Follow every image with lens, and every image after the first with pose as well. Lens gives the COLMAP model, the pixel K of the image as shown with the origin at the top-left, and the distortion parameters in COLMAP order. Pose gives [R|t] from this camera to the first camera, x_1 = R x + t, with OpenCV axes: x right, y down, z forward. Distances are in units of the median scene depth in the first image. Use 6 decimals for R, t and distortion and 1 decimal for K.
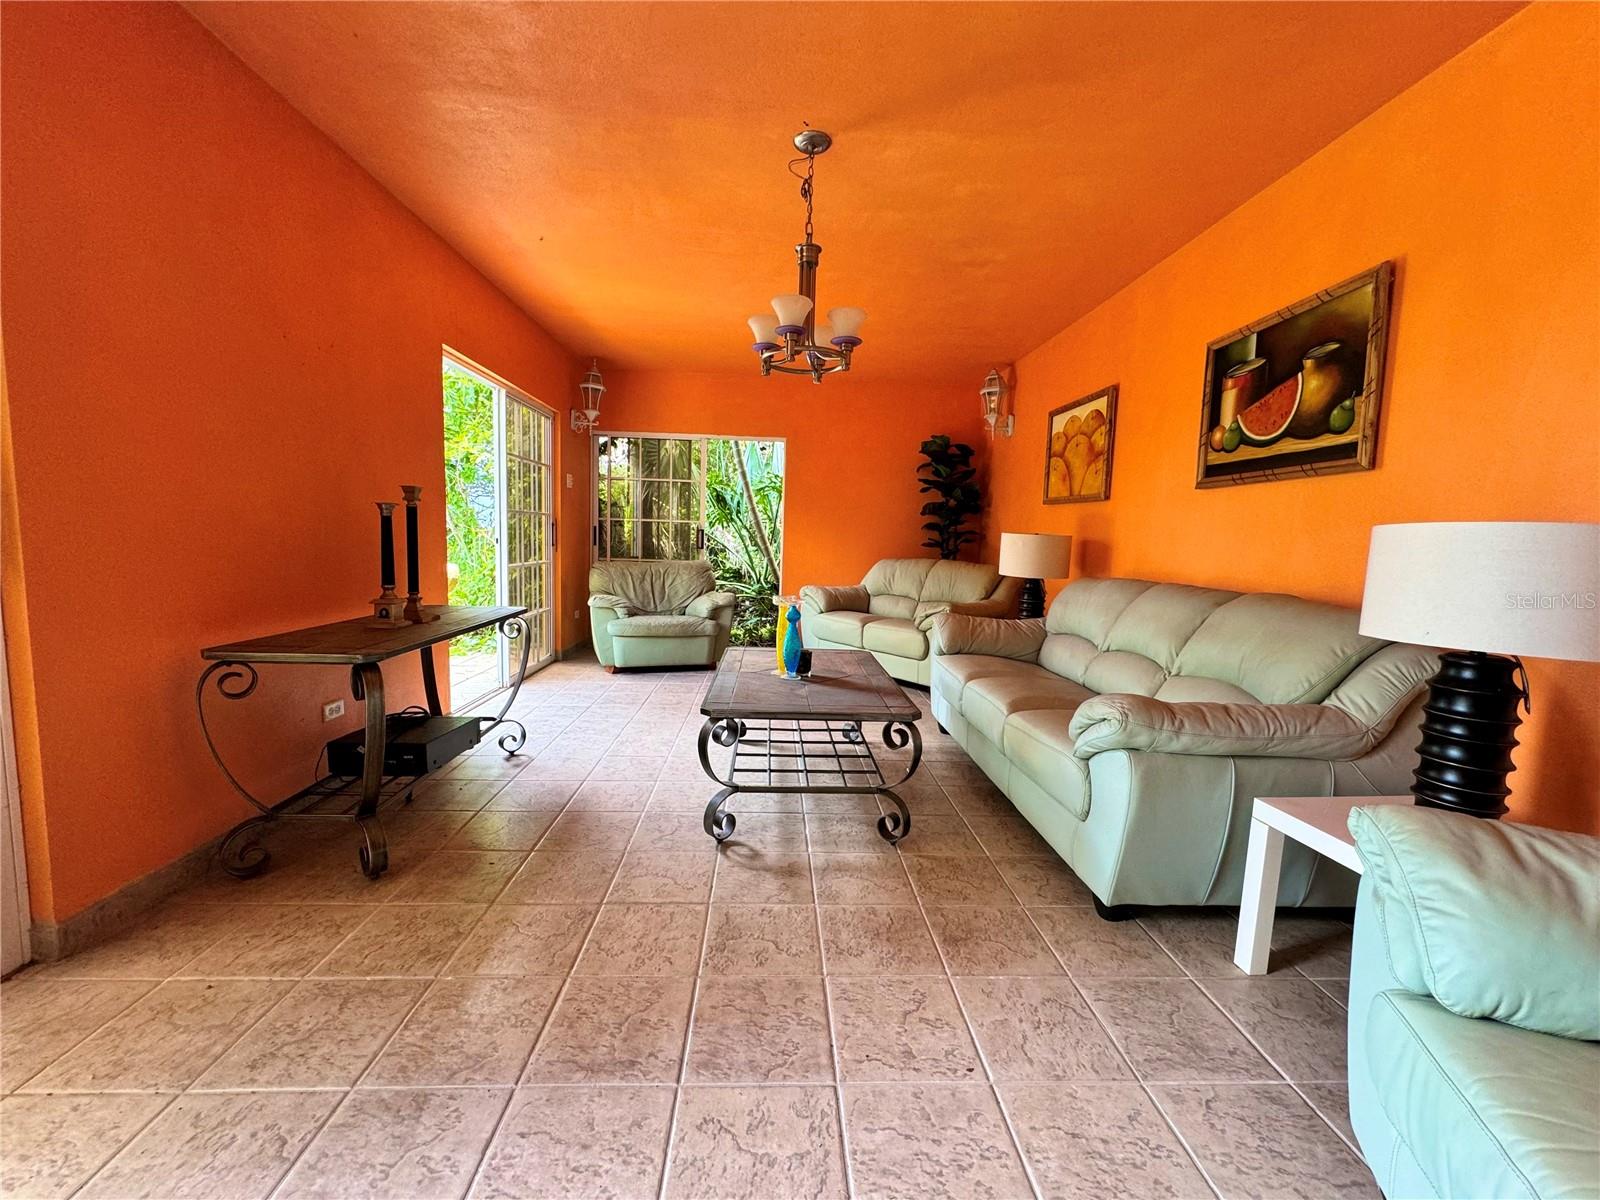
lens RADIAL K [[637.6, 0, 798.2], [0, 637.6, 601.0], [0, 0, 1]] dist [-0.003708, -0.000445]
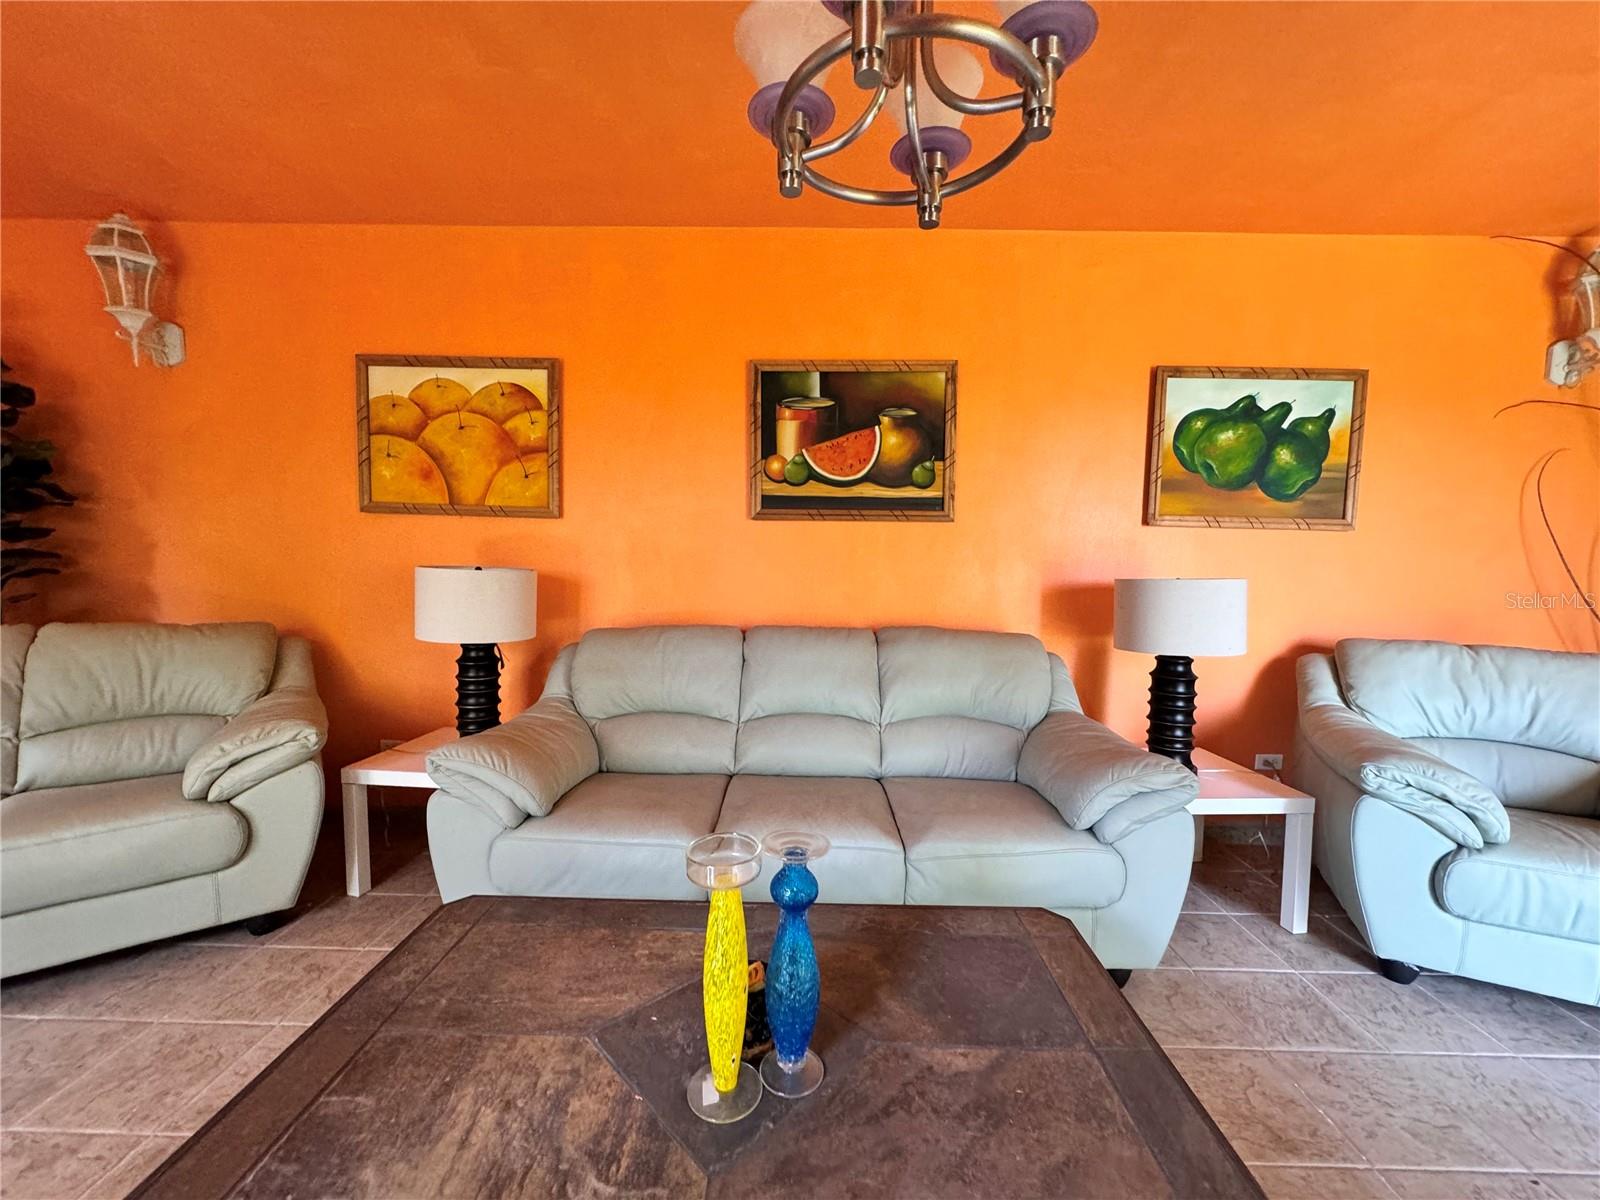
lens RADIAL K [[637.6, 0, 802.8], [0, 637.6, 602.1], [0, 0, 1]] dist [-0.003708, -0.000445]
pose [[0.058688, -0.094814, 0.993764, -0.336132], [0.086934, 0.992183, 0.089529, -0.156446], [-0.994484, 0.081137, 0.066472, 1.024150]]
